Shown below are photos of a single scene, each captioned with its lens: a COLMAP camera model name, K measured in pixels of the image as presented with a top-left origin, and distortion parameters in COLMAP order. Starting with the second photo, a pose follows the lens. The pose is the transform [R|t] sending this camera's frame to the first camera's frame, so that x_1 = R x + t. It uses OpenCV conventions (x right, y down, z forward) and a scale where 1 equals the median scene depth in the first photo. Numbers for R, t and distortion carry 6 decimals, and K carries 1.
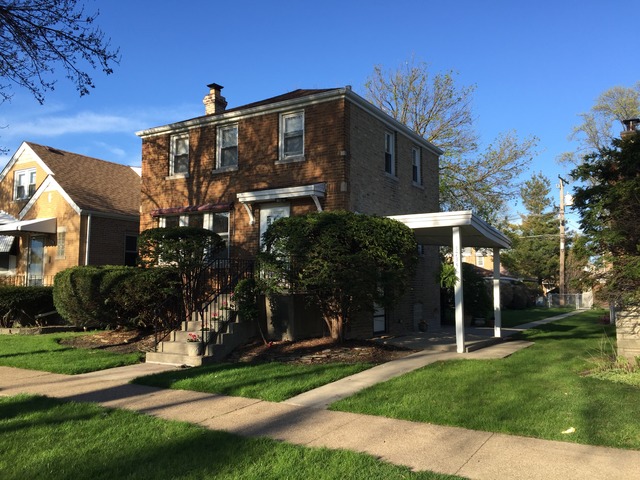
lens RADIAL K [[546.0, 0, 320.0], [0, 546.0, 240.0], [0, 0, 1]] dist [0.084836, -0.113811]
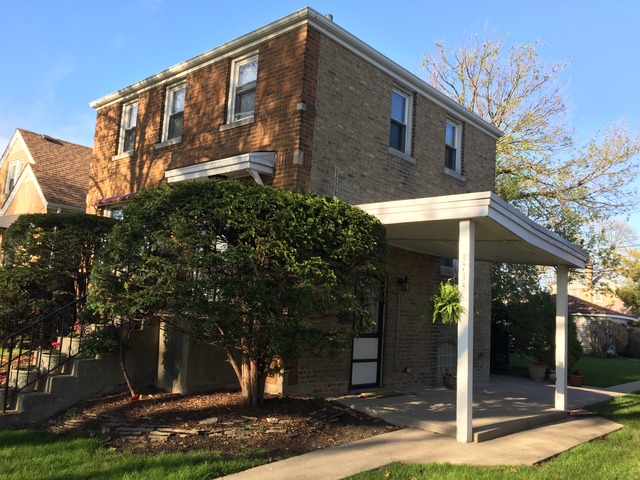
lens RADIAL K [[546.0, 0, 320.0], [0, 546.0, 240.0], [0, 0, 1]] dist [0.084836, -0.113811]
pose [[0.979629, 0.033451, -0.198009, 0.172106], [-0.042006, 0.998349, -0.039166, 0.020726], [0.196372, 0.046686, 0.979417, 0.320121]]
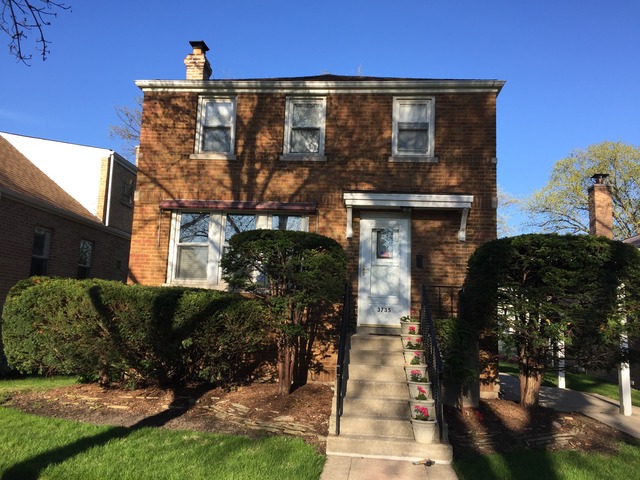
lens RADIAL K [[546.0, 0, 320.0], [0, 546.0, 240.0], [0, 0, 1]] dist [0.084836, -0.113811]
pose [[0.896316, 0.098121, 0.432423, -0.441645], [-0.077778, 0.994880, -0.064531, 0.022408], [-0.436541, 0.024207, 0.899359, 0.341611]]
